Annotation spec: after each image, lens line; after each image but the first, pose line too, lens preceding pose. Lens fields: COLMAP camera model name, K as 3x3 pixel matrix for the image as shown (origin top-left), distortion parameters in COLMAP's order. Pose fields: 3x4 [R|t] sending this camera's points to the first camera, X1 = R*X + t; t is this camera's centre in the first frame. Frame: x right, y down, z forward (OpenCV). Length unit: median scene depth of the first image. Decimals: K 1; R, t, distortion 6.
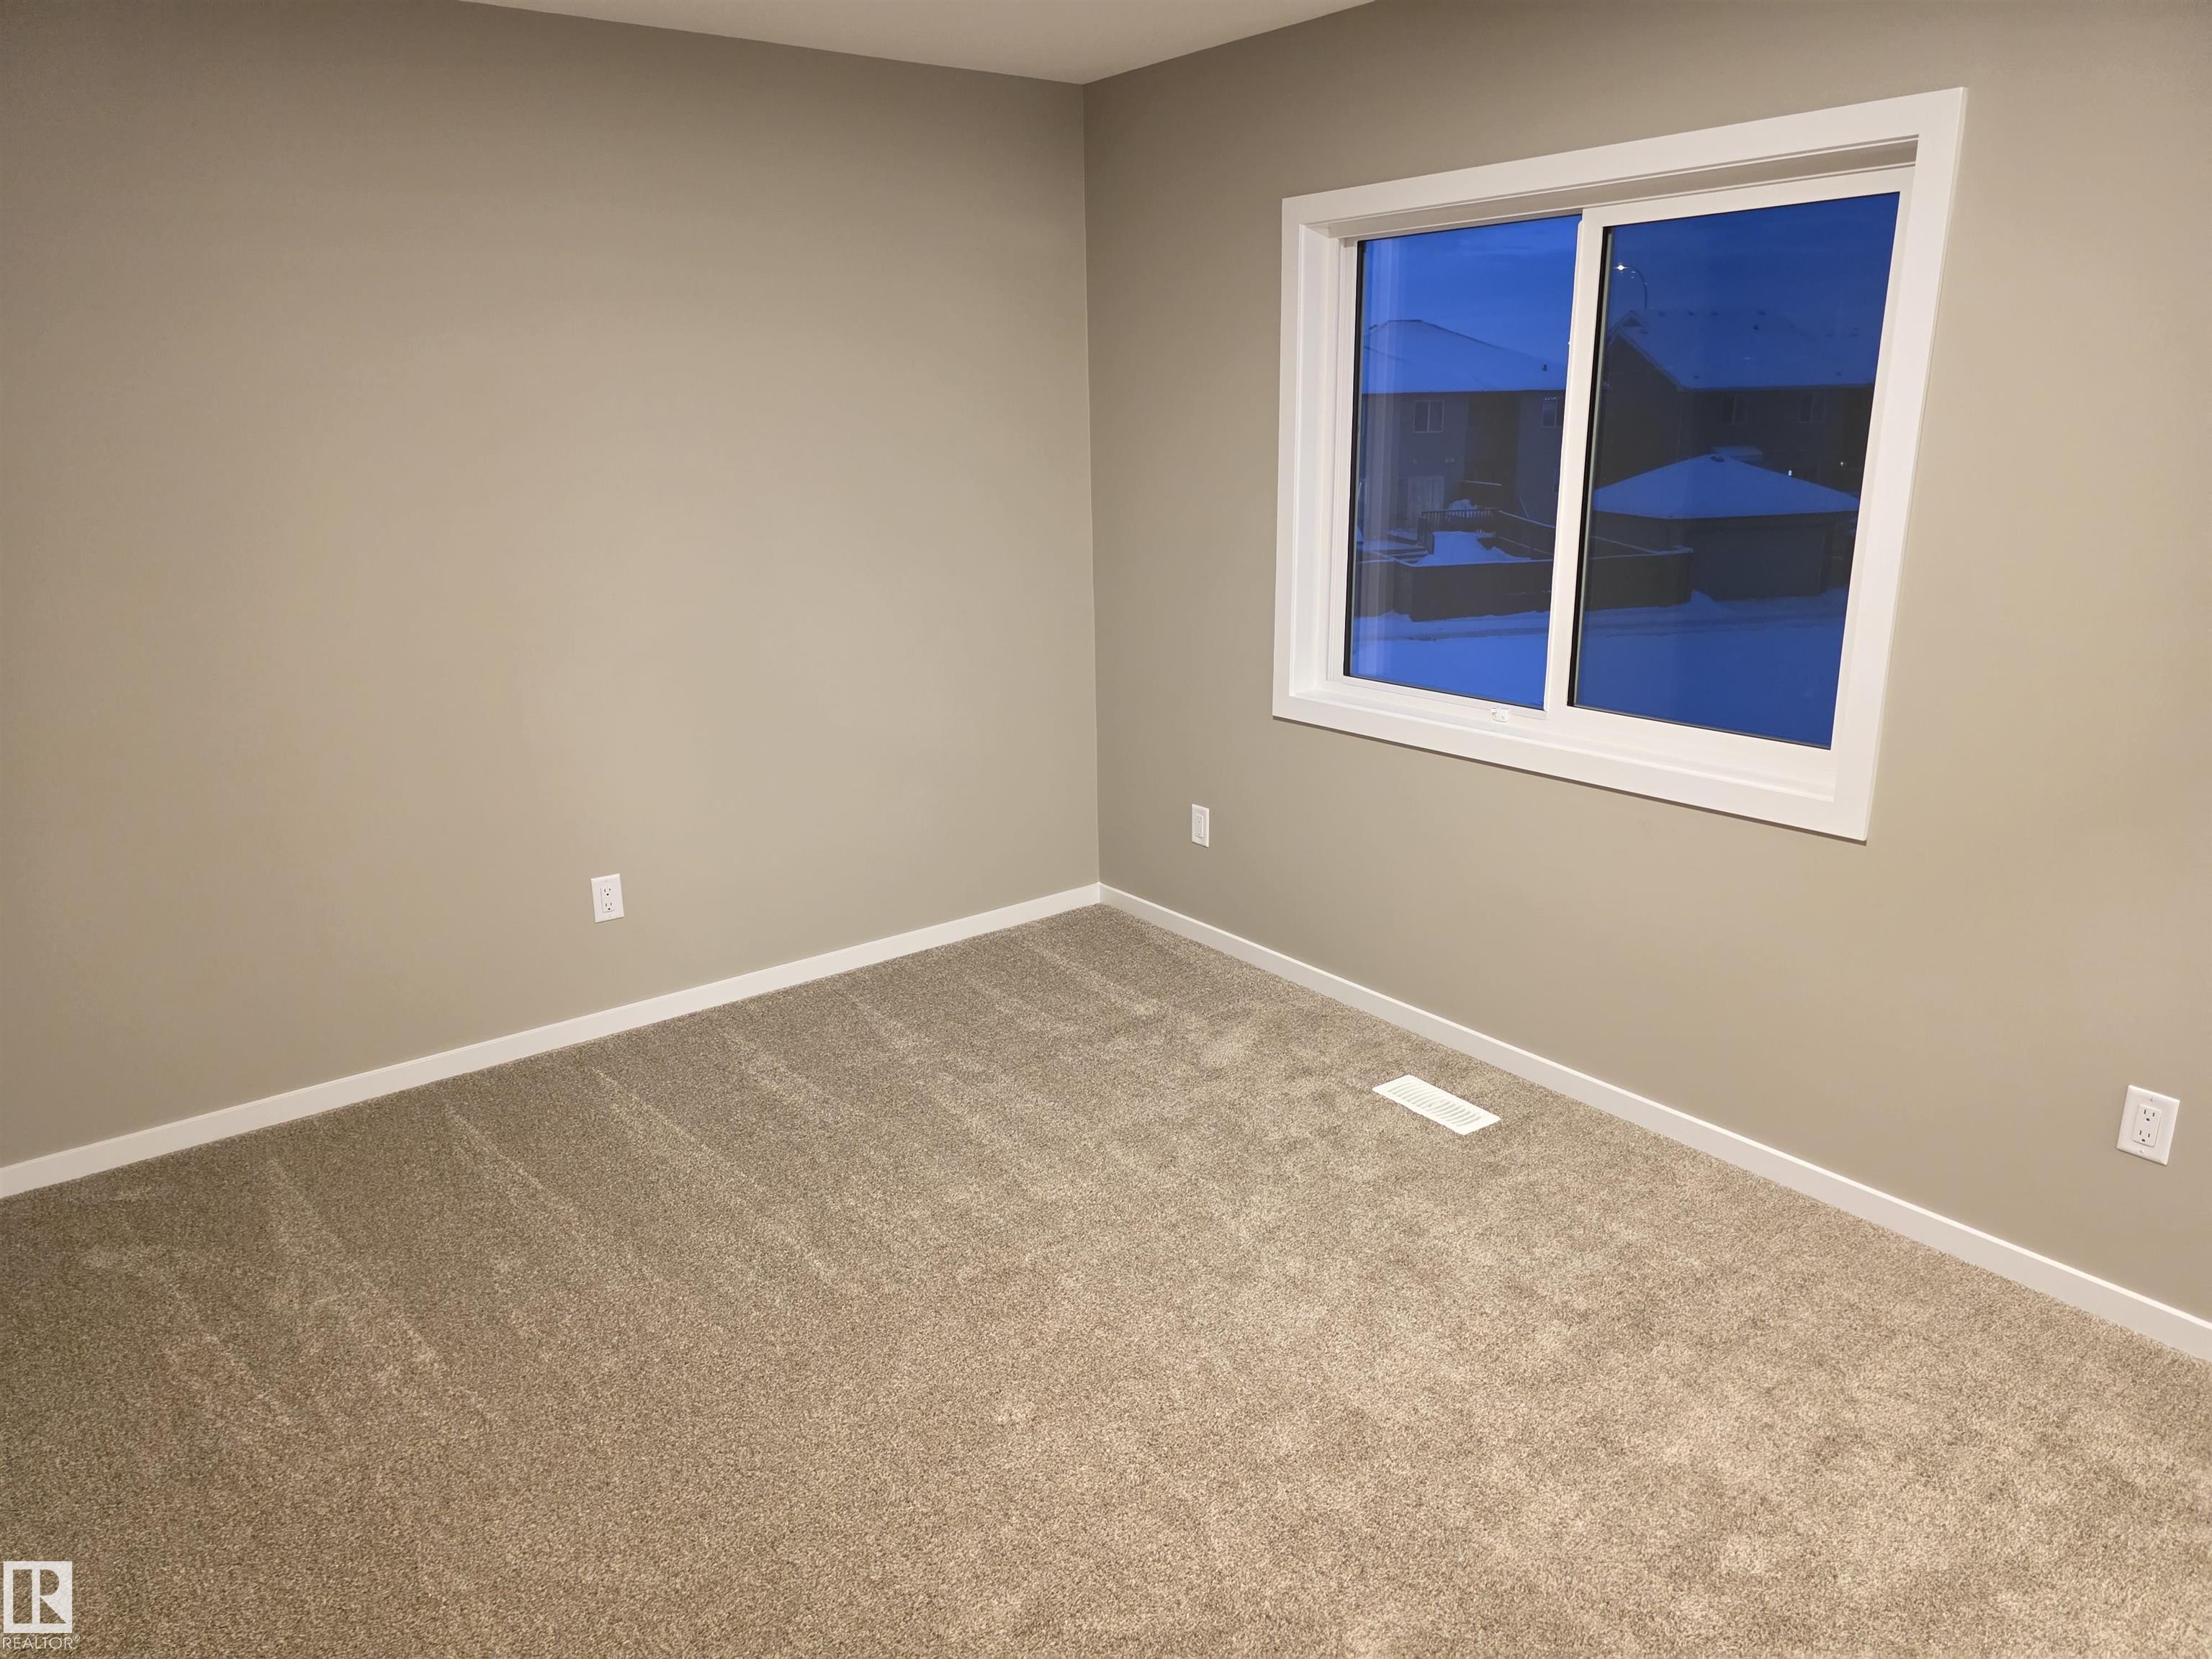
lens RADIAL K [[1472.0, 0, 1106.0], [0, 1472.0, 829.5], [0, 0, 1]] dist [0.066607, -0.082042]
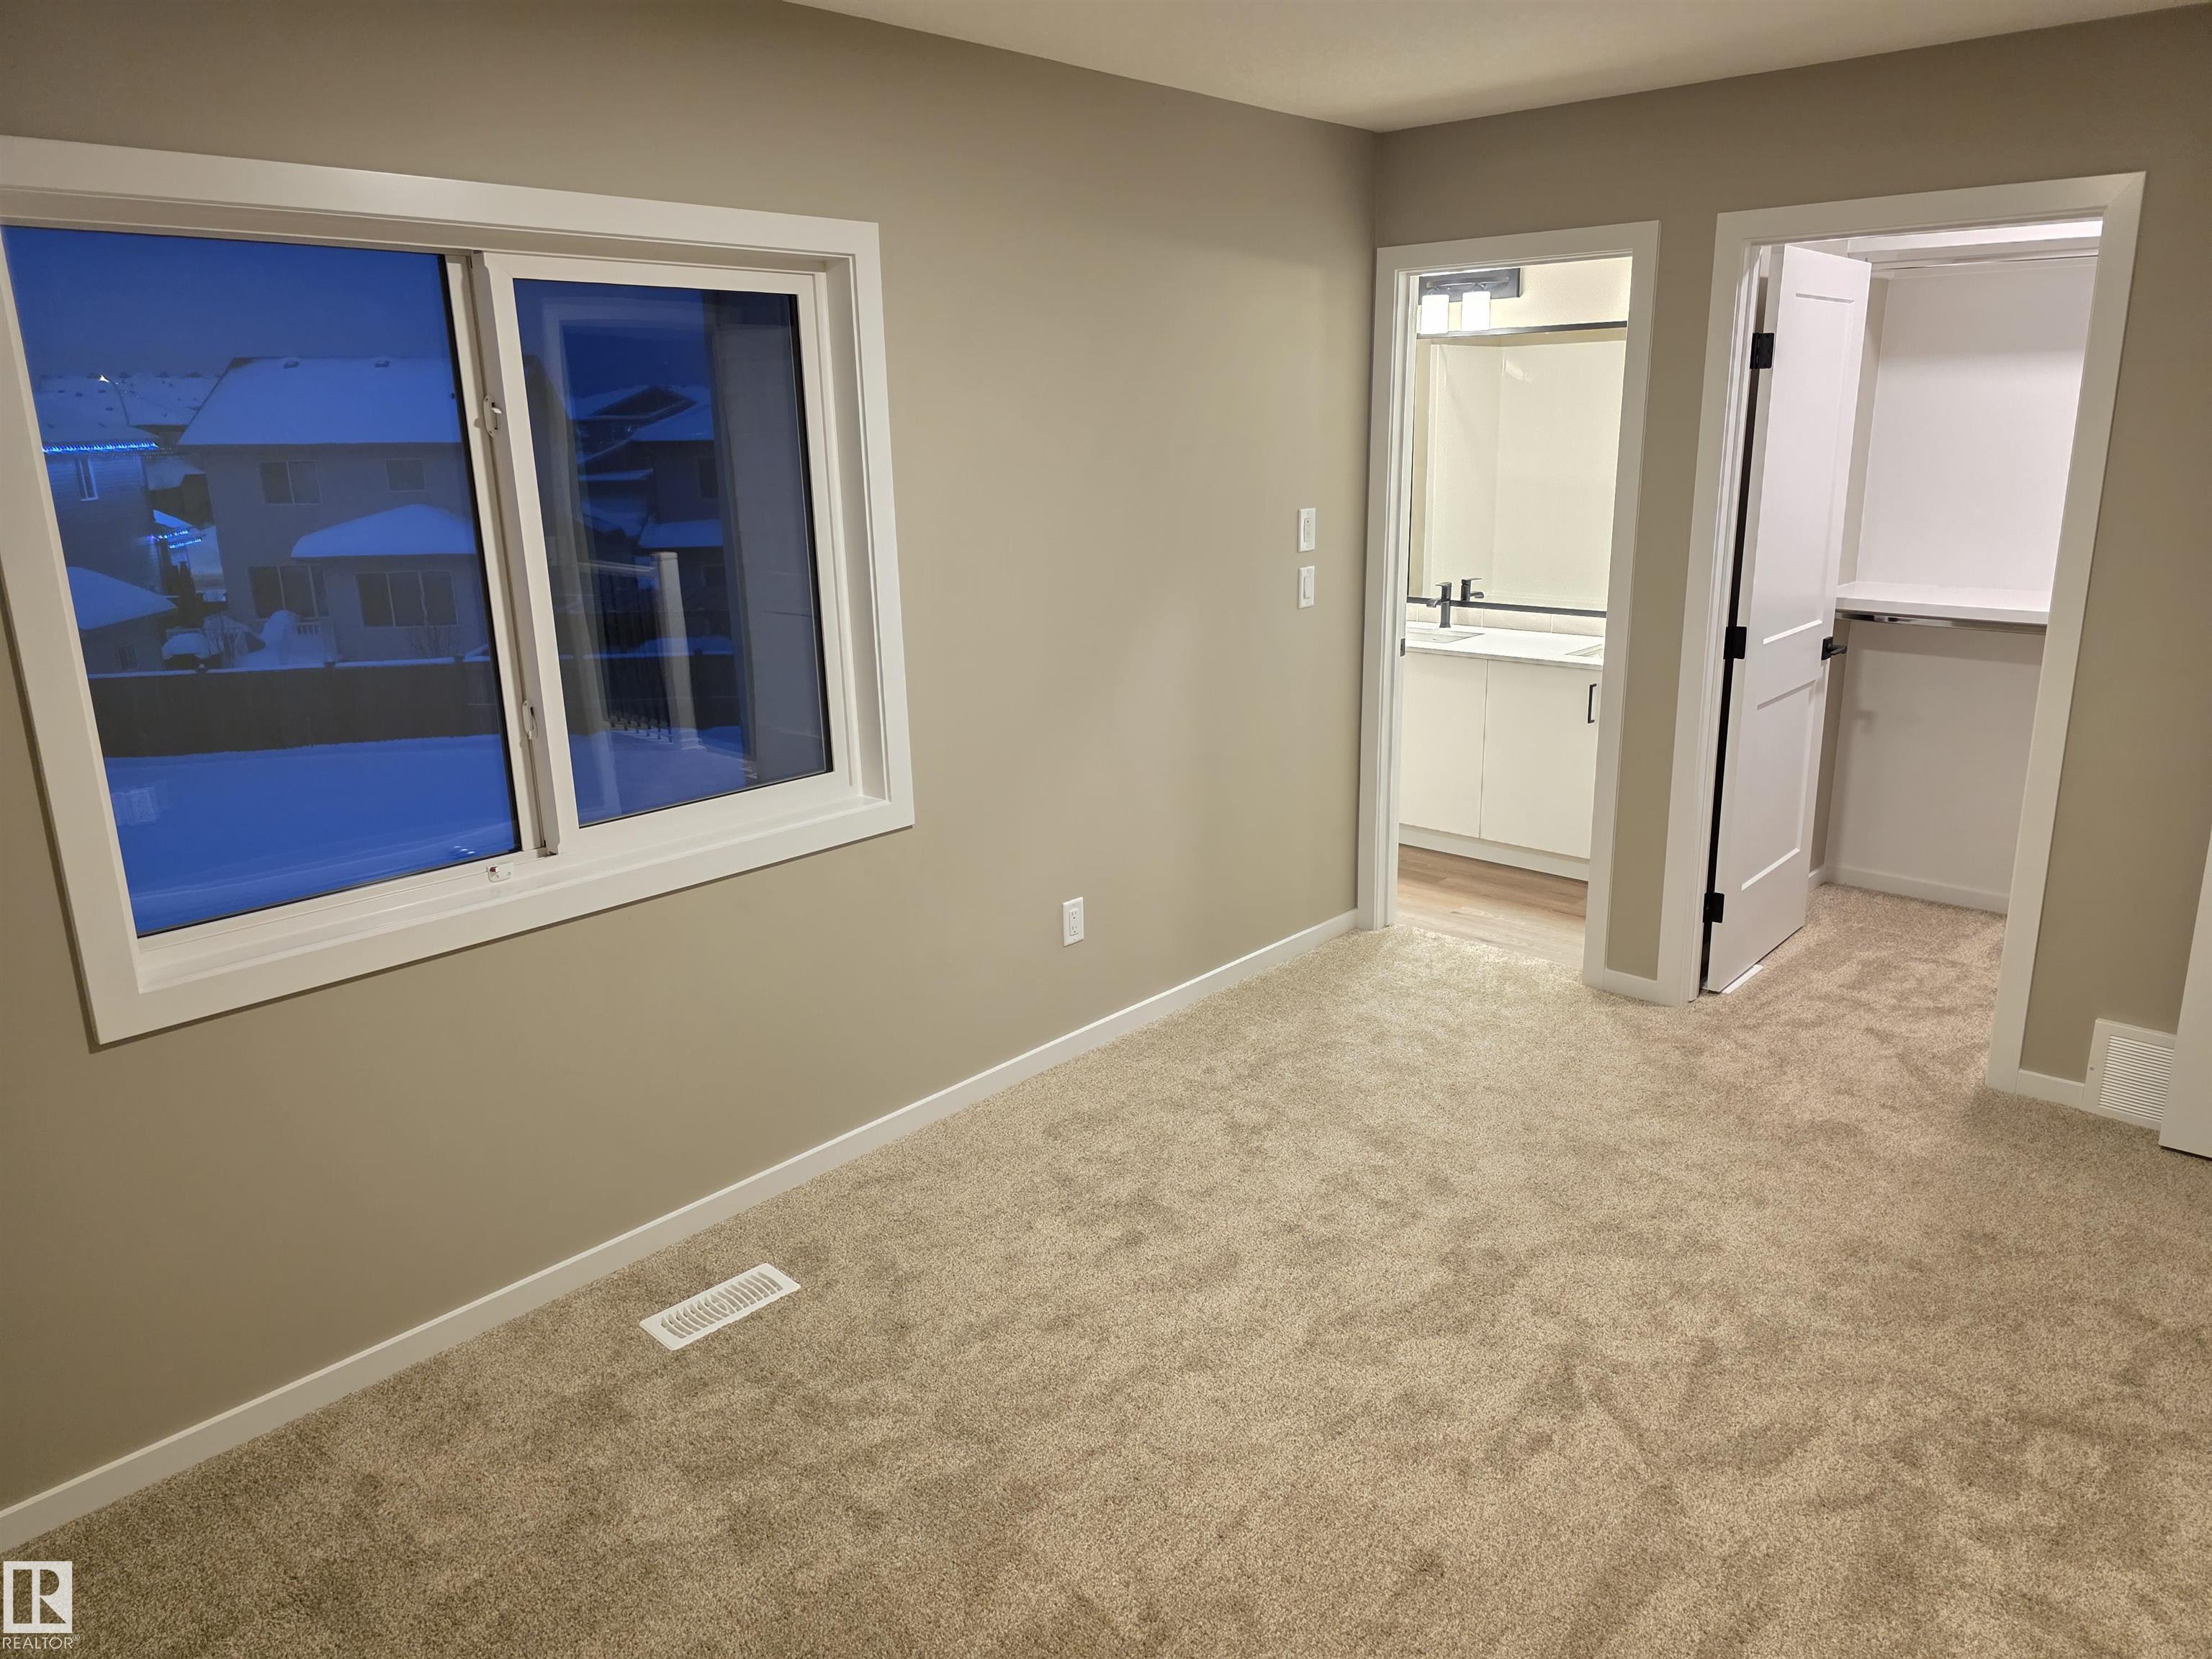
lens RADIAL K [[1472.0, 0, 1106.0], [0, 1472.0, 829.5], [0, 0, 1]] dist [0.066607, -0.082042]
pose [[-0.163096, -0.246715, 0.955265, -0.564356], [0.294784, 0.911816, 0.285823, -0.241917], [-0.941542, 0.328213, -0.075986, 0.789051]]
